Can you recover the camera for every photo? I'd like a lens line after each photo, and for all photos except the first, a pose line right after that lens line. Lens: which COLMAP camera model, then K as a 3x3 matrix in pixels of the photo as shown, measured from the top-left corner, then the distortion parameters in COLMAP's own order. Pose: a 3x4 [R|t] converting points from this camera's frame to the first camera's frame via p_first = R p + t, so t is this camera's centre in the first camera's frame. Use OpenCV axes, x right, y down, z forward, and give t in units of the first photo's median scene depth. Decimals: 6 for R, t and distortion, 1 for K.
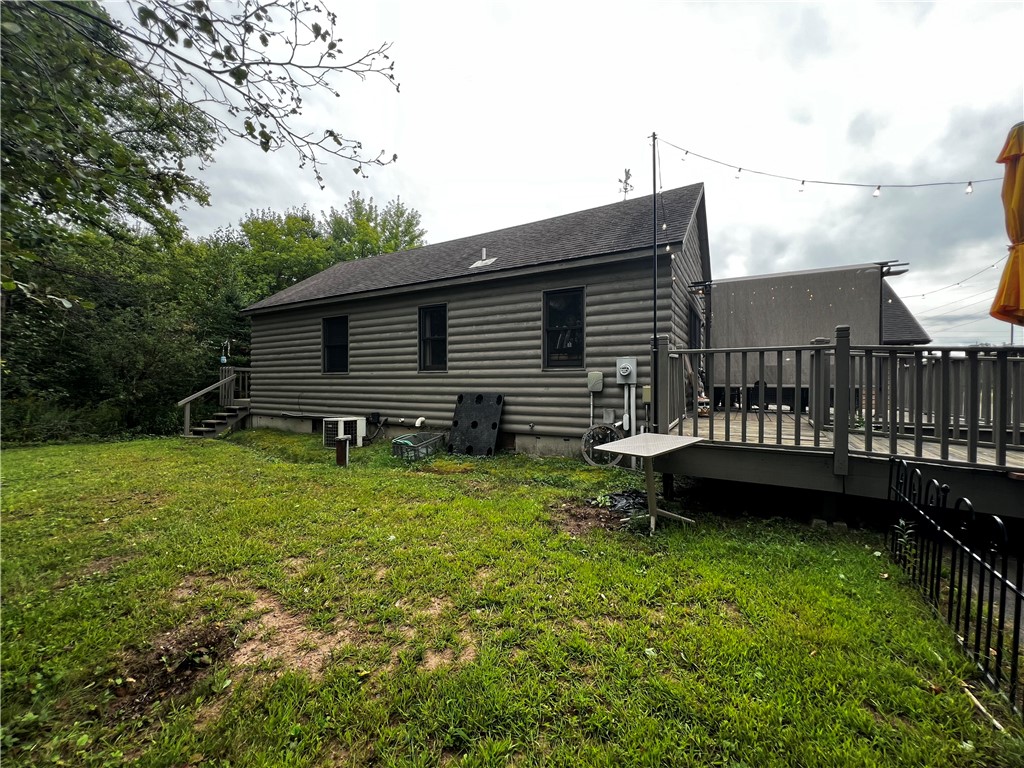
lens RADIAL K [[409.2, 0, 512.0], [0, 409.2, 384.0], [0, 0, 1]] dist [-0.000700, -0.000413]
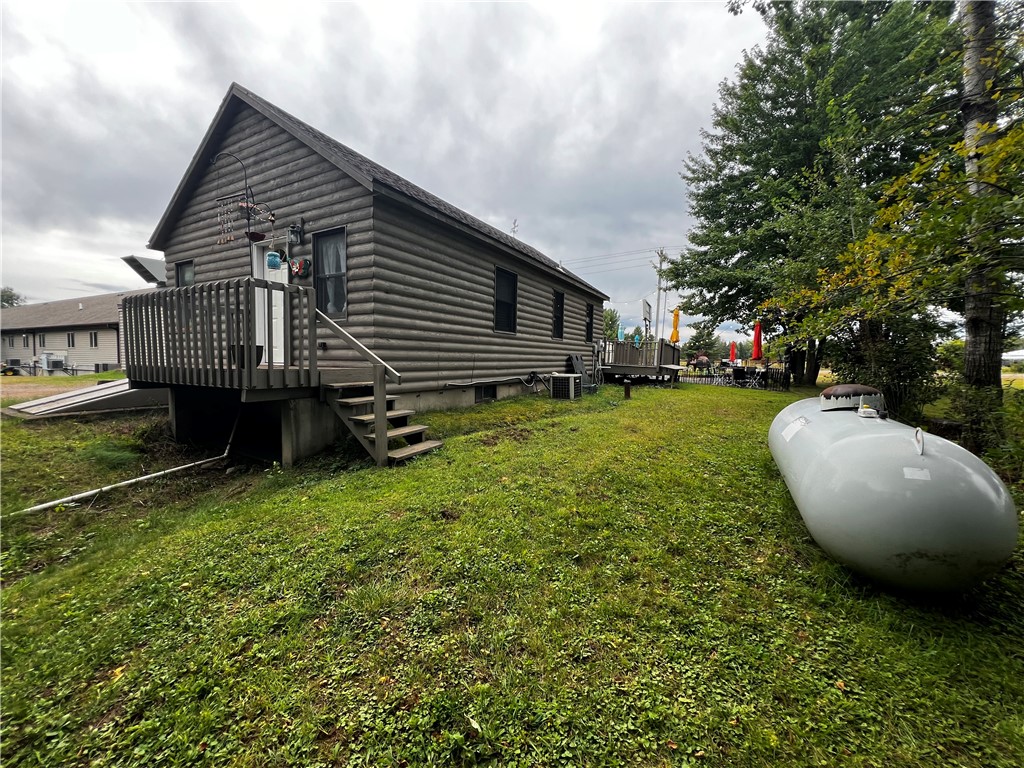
lens RADIAL K [[409.2, 0, 512.0], [0, 409.2, 384.0], [0, 0, 1]] dist [-0.000700, -0.000413]
pose [[0.010668, -0.110321, 0.993839, -1.306086], [-0.093196, 0.989459, 0.110835, -0.015435], [-0.995591, -0.093805, 0.000274, 0.950756]]
